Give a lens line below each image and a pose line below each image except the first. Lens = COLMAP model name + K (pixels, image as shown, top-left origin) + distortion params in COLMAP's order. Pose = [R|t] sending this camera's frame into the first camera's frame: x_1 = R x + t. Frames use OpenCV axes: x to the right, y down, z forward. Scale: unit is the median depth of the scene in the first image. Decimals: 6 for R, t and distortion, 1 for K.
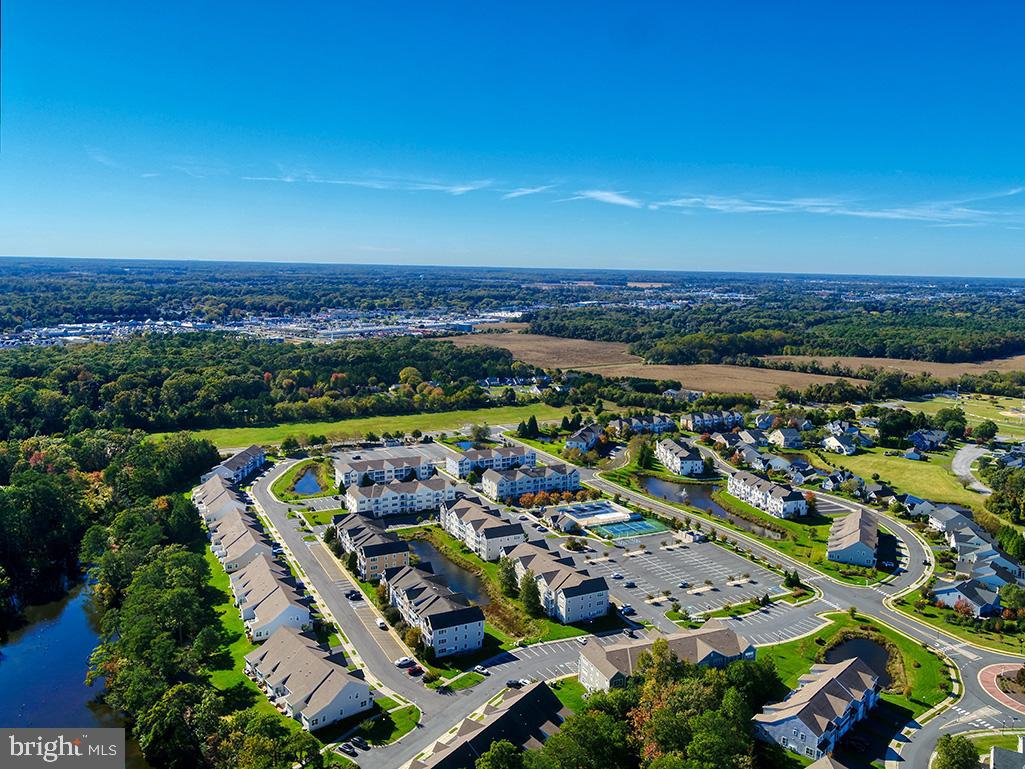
lens RADIAL K [[799.9, 0, 522.9], [0, 799.9, 382.3], [0, 0, 1]] dist [-0.000159, -0.006162]
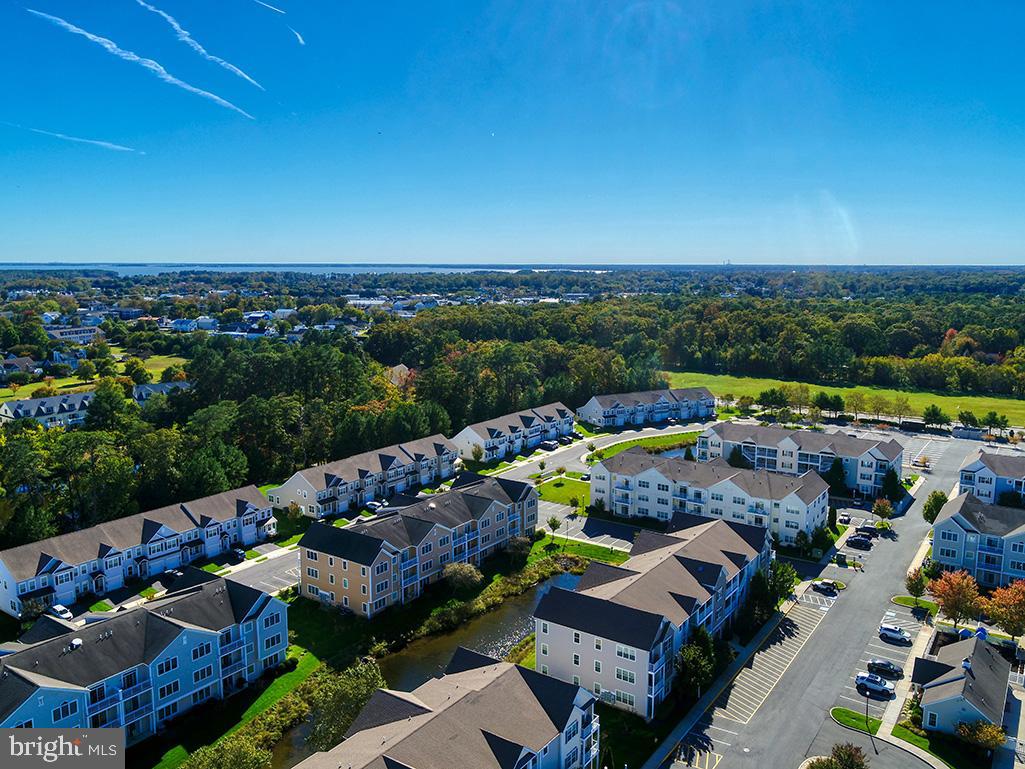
lens RADIAL K [[799.9, 0, 522.9], [0, 799.9, 382.3], [0, 0, 1]] dist [-0.000159, -0.006162]
pose [[0.460974, 0.108504, -0.880755, 0.196247], [-0.118685, 0.991119, 0.059982, 0.062758], [0.879441, 0.076882, 0.469757, 0.672009]]
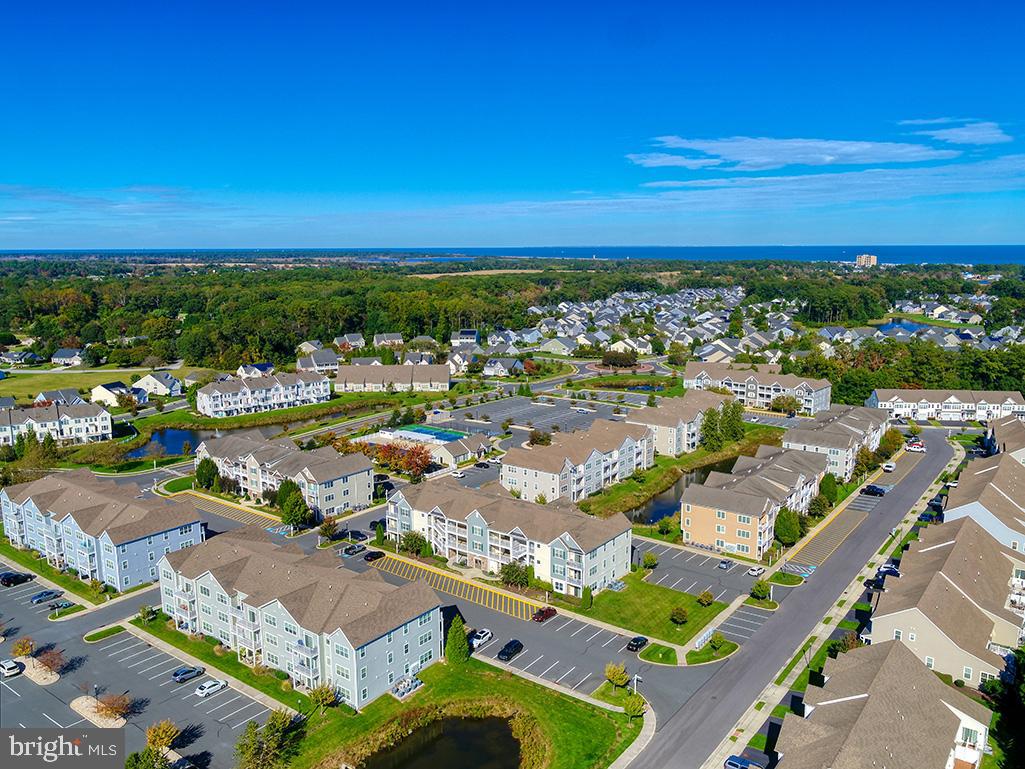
lens RADIAL K [[799.9, 0, 522.9], [0, 799.9, 382.3], [0, 0, 1]] dist [-0.000159, -0.006162]
pose [[-0.427965, -0.172777, 0.887127, -0.506129], [0.125577, 0.960669, 0.247681, -0.032343], [-0.895029, 0.217401, -0.389436, 1.111254]]
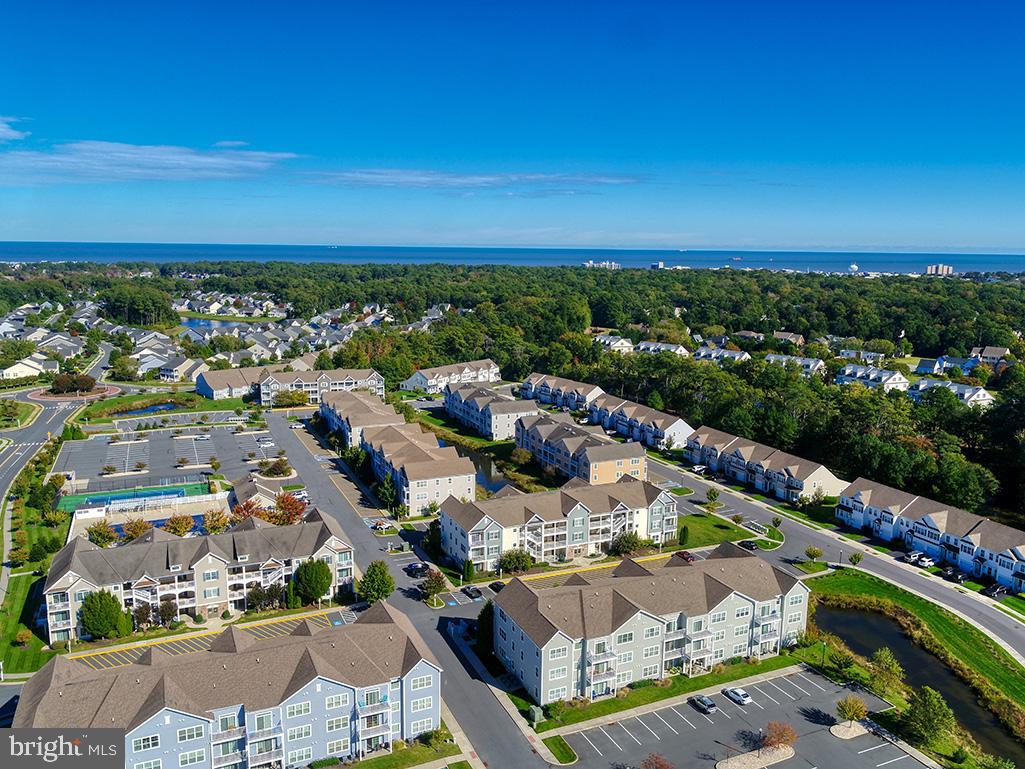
lens RADIAL K [[799.9, 0, 522.9], [0, 799.9, 382.3], [0, 0, 1]] dist [-0.000159, -0.006162]
pose [[-0.997608, -0.046669, 0.050986, -0.147256], [-0.028707, 0.950766, 0.308577, -0.067691], [-0.062876, 0.306375, -0.949832, 1.376216]]
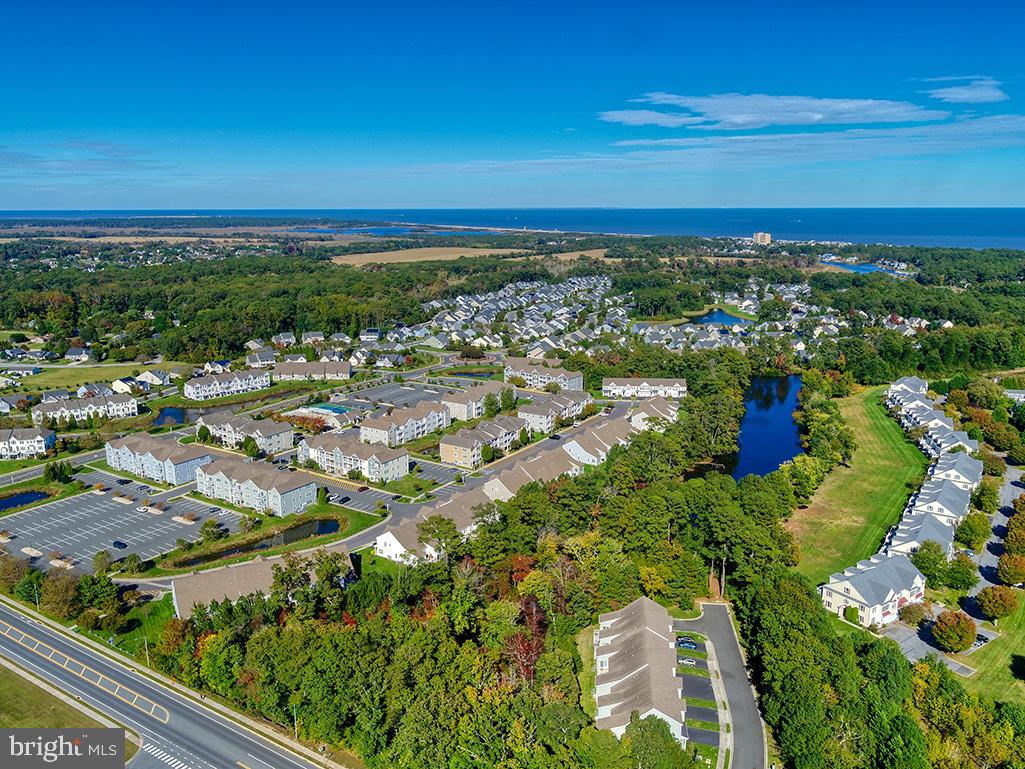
lens RADIAL K [[799.9, 0, 522.9], [0, 799.9, 382.3], [0, 0, 1]] dist [-0.000159, -0.006162]
pose [[-0.488550, -0.209387, 0.847039, -0.979773], [0.116724, 0.946369, 0.301265, -0.183059], [-0.864693, 0.246053, -0.437909, 1.181627]]
